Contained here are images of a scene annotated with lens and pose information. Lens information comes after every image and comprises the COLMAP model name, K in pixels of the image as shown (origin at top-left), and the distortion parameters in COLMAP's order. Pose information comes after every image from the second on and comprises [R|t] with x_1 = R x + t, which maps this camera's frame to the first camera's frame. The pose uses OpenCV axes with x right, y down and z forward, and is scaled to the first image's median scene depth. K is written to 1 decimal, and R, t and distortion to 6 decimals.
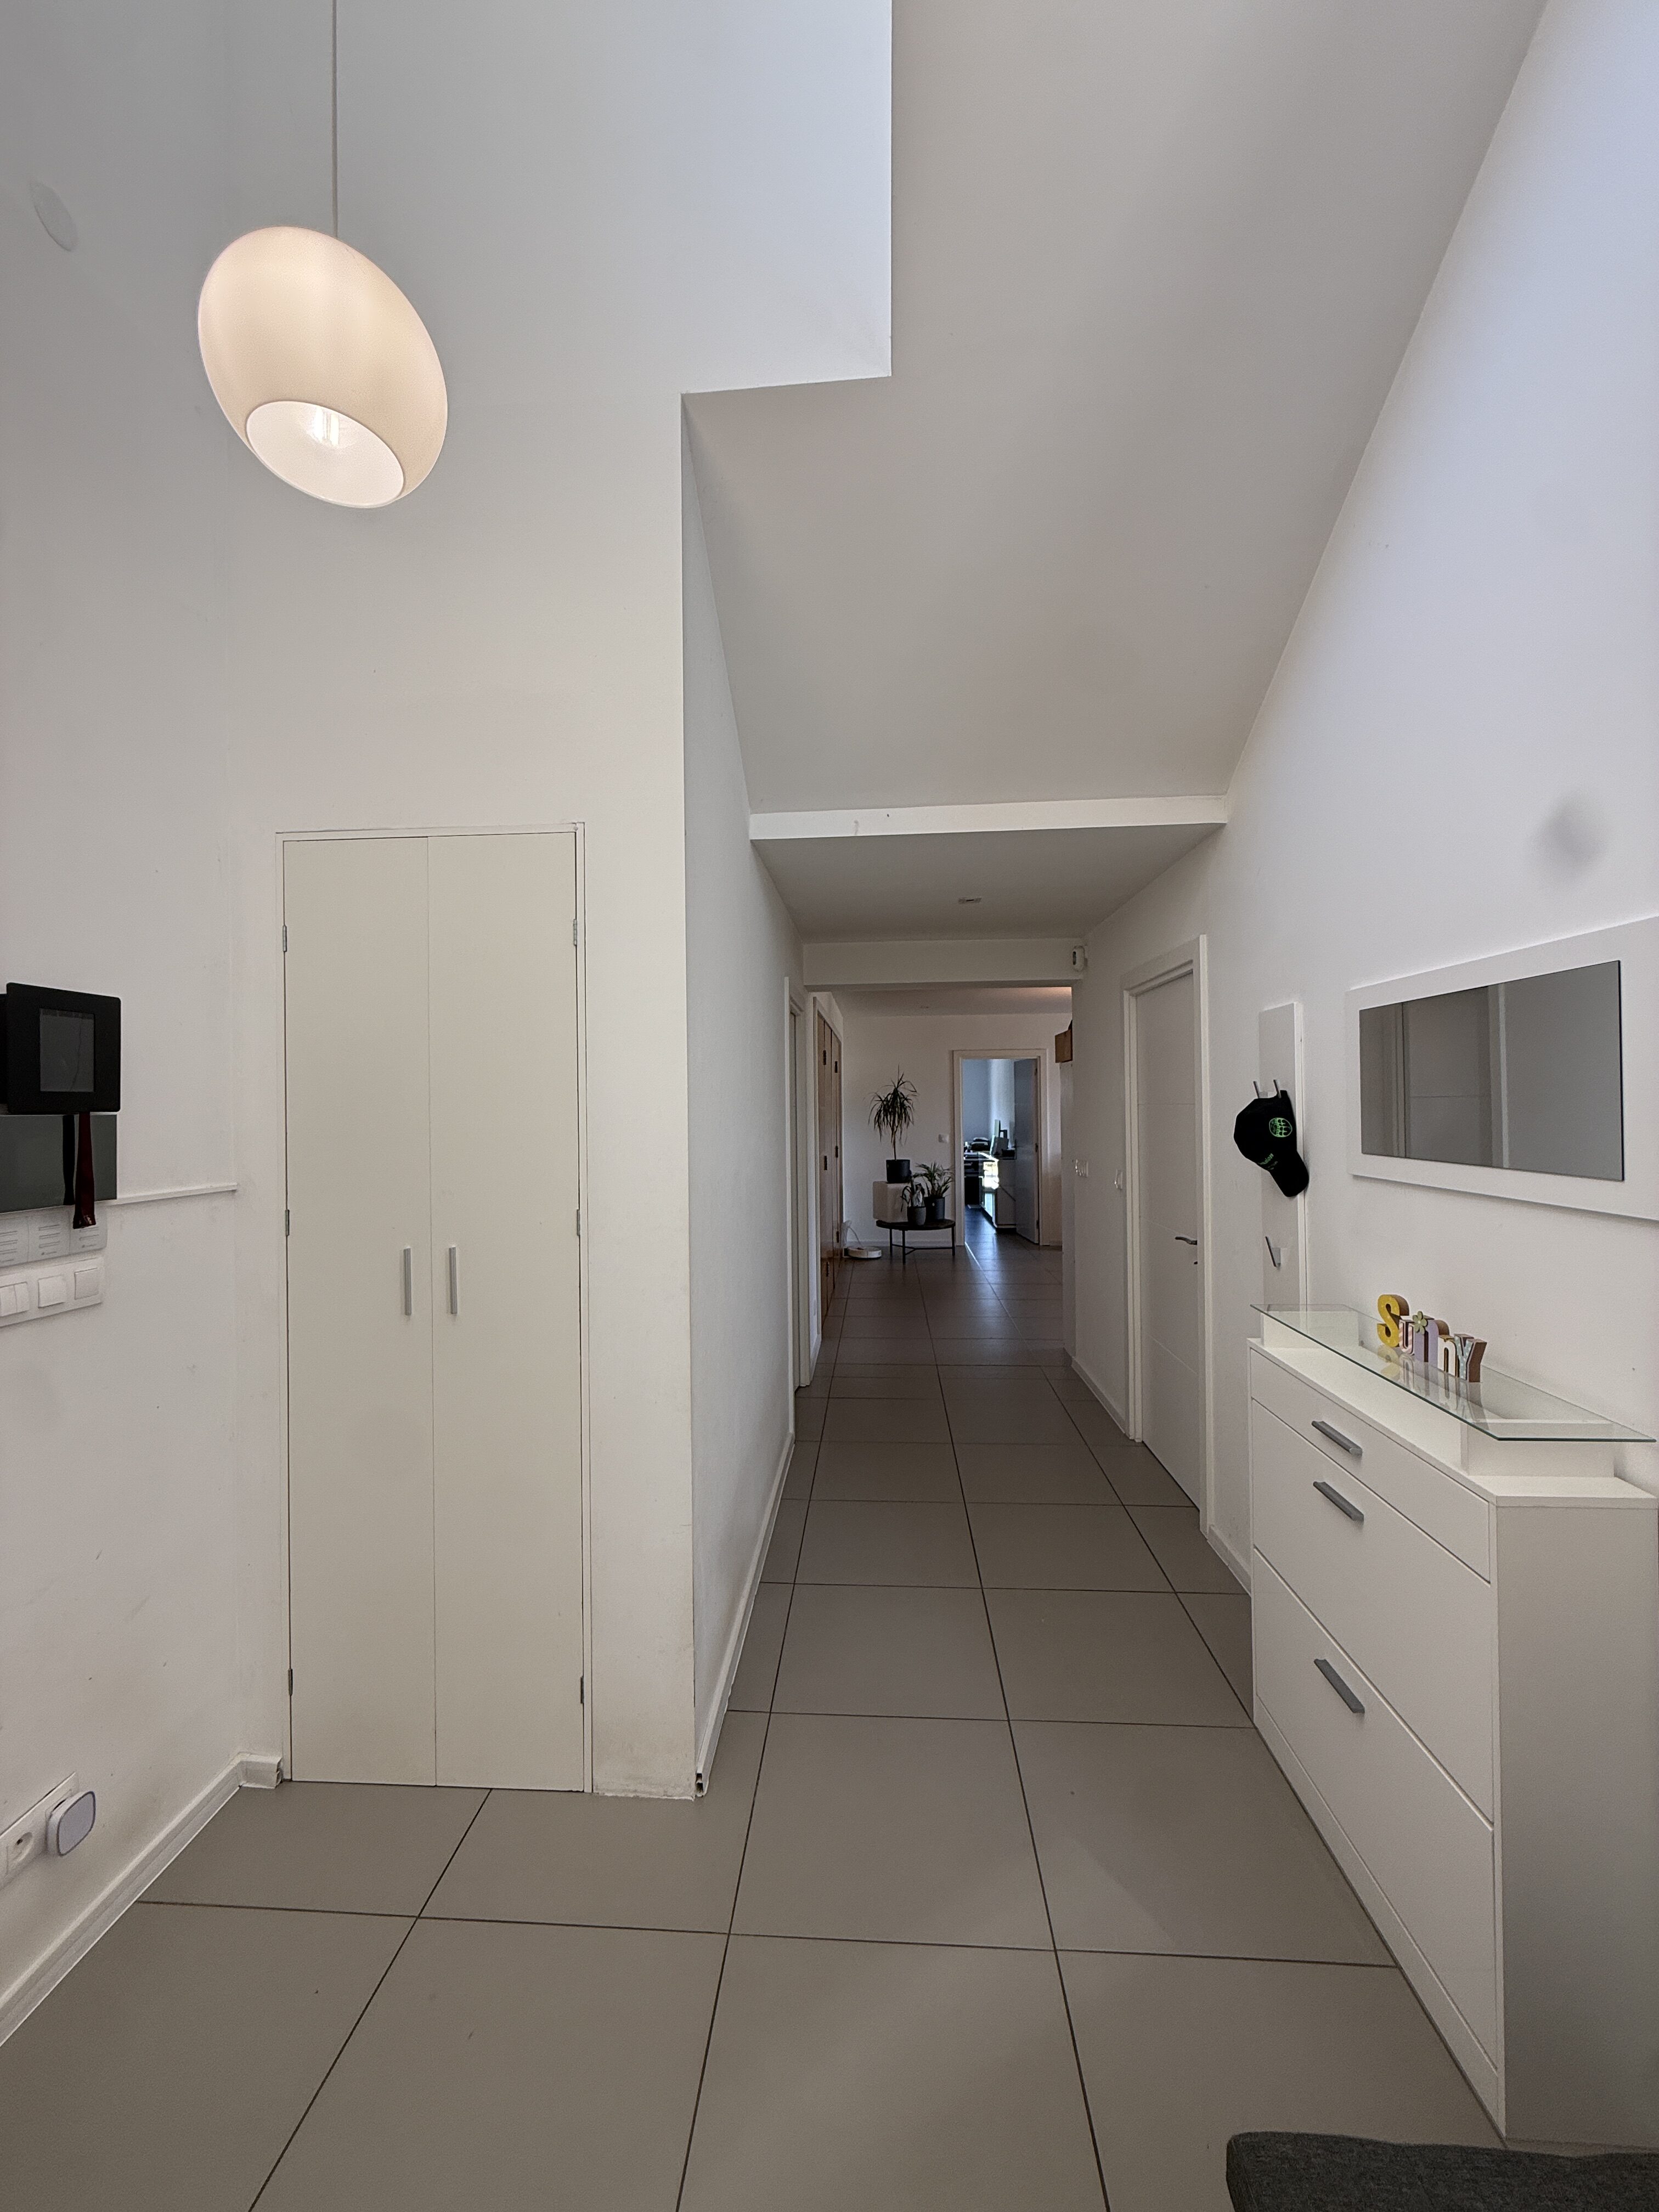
lens RADIAL K [[880.4, 0, 826.3], [0, 880.4, 1105.1], [0, 0, 1]] dist [0.000047, 0.000027]
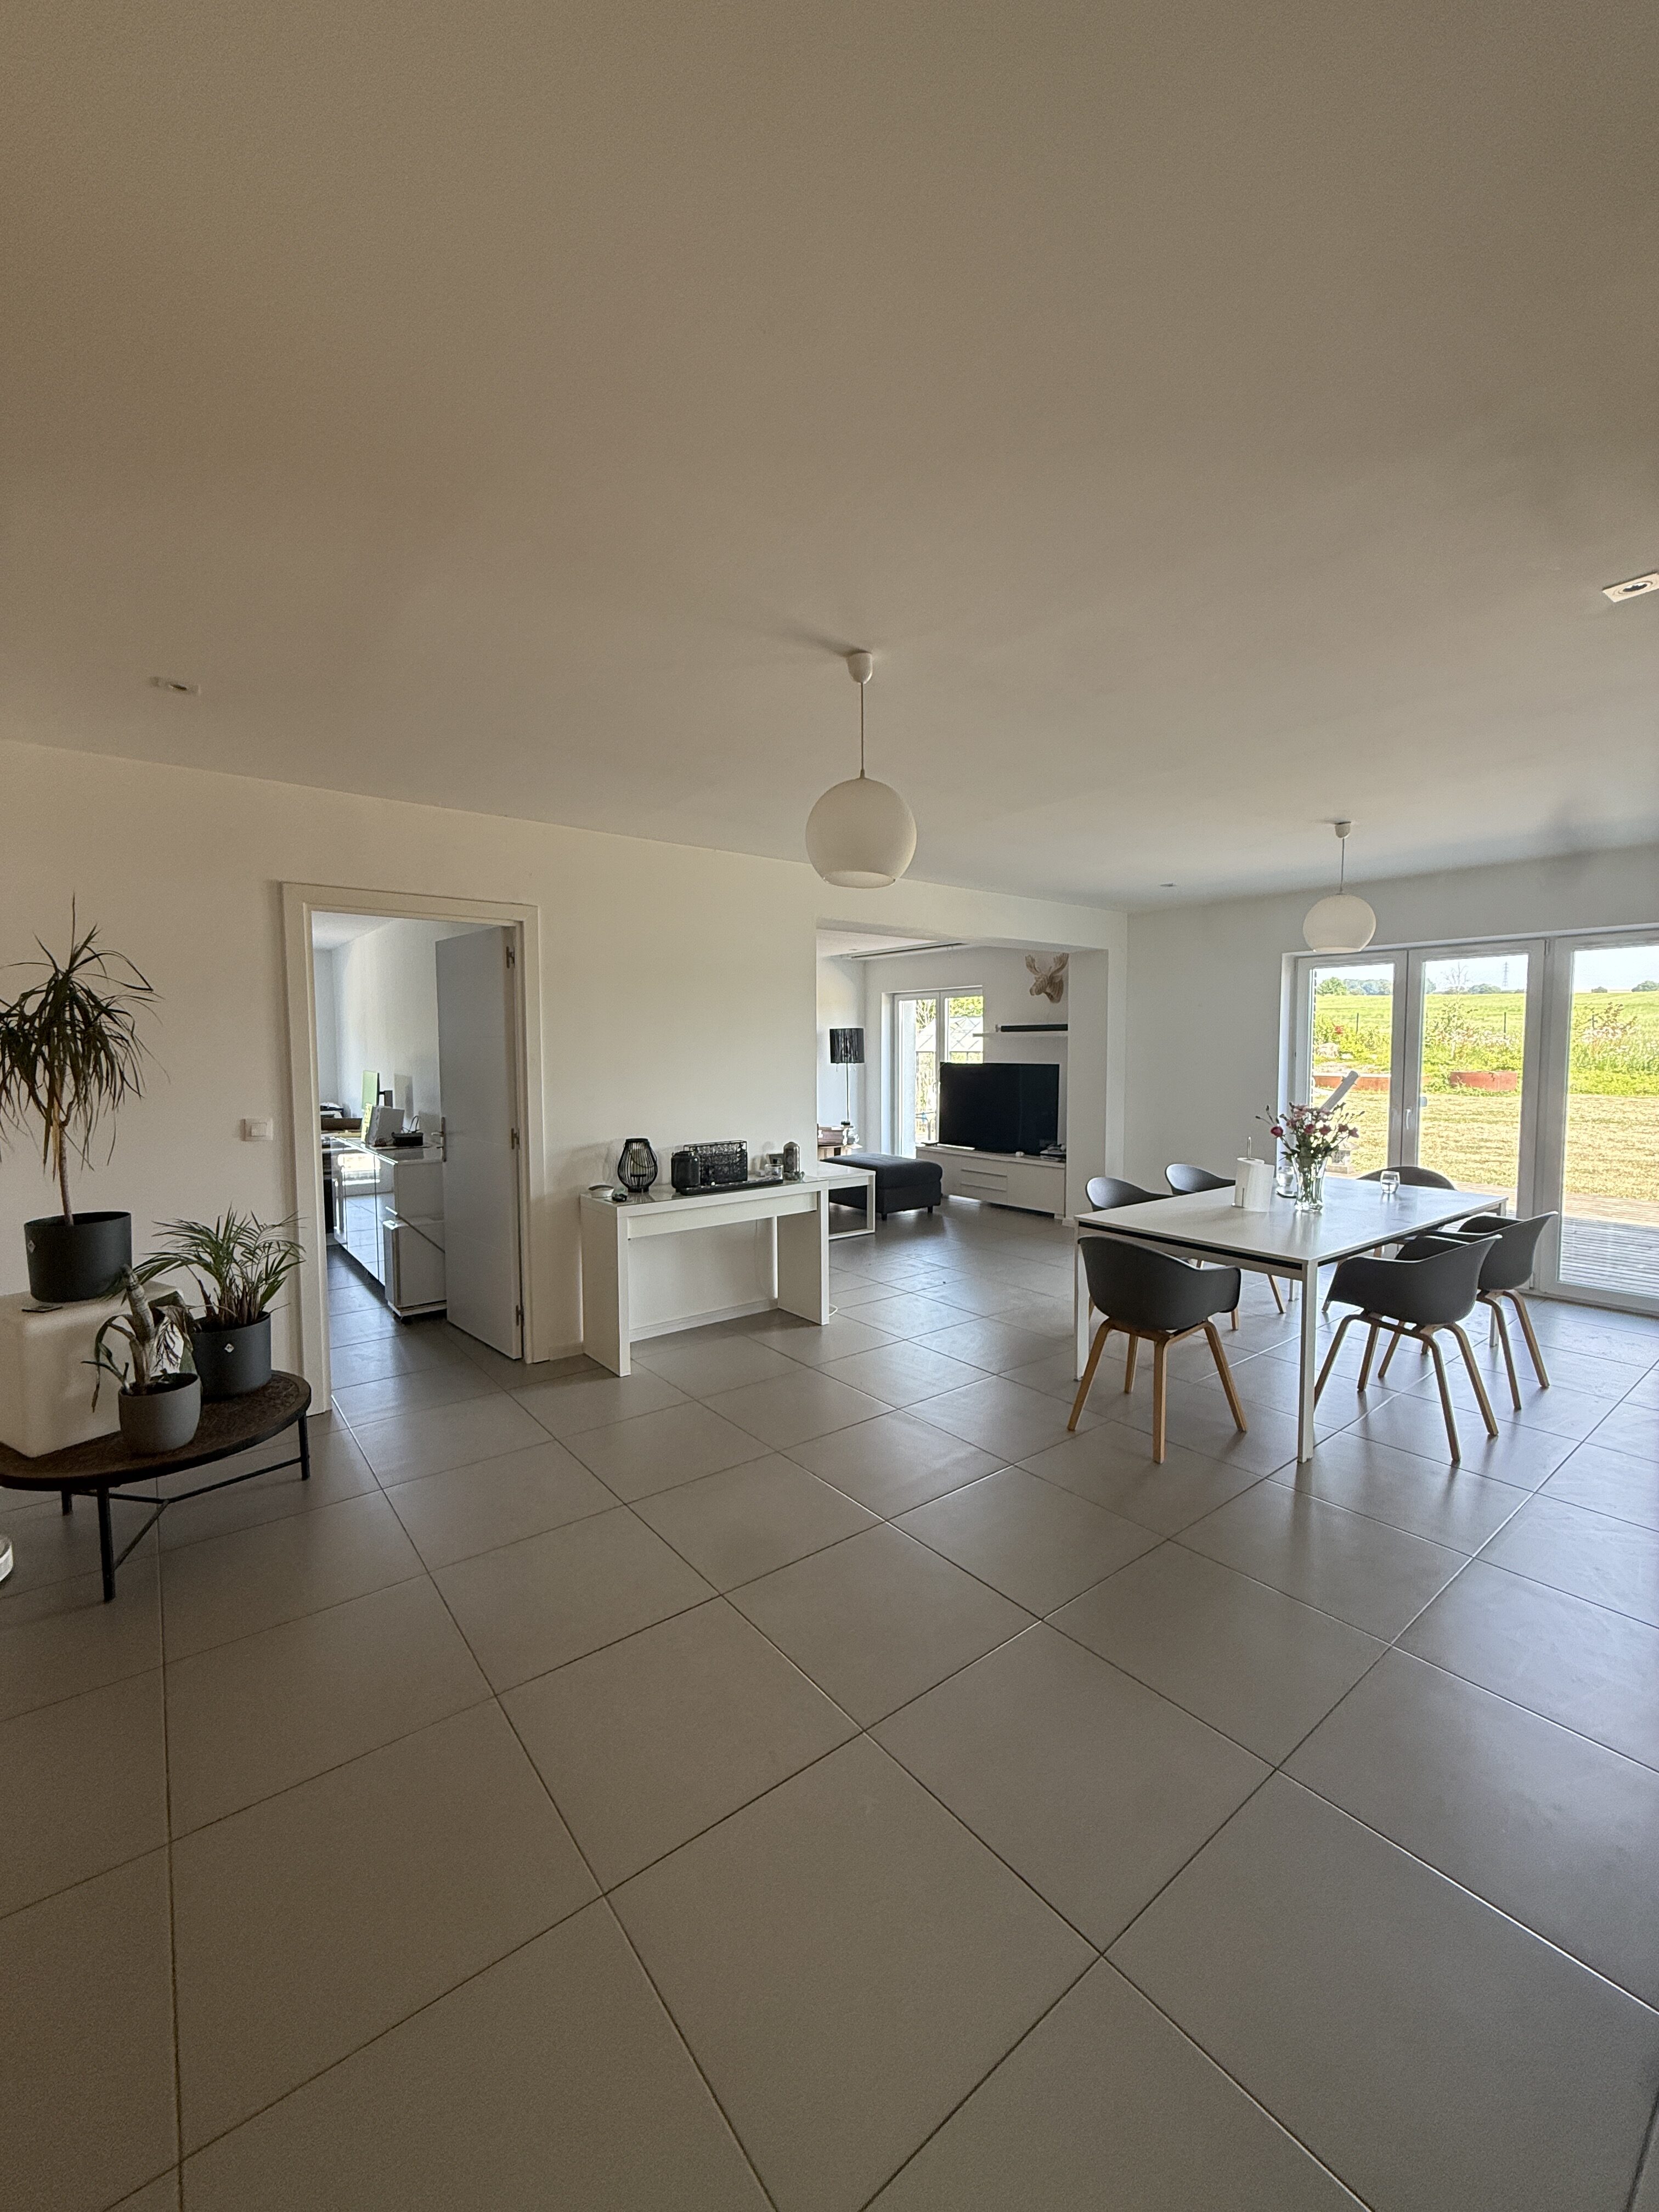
lens RADIAL K [[880.4, 0, 826.3], [0, 880.4, 1105.1], [0, 0, 1]] dist [0.000047, 0.000027]
pose [[0.749262, -0.032859, 0.661458, 0.076677], [-0.009306, 0.998147, 0.060127, 0.004985], [-0.662208, -0.051207, 0.747568, 0.629255]]
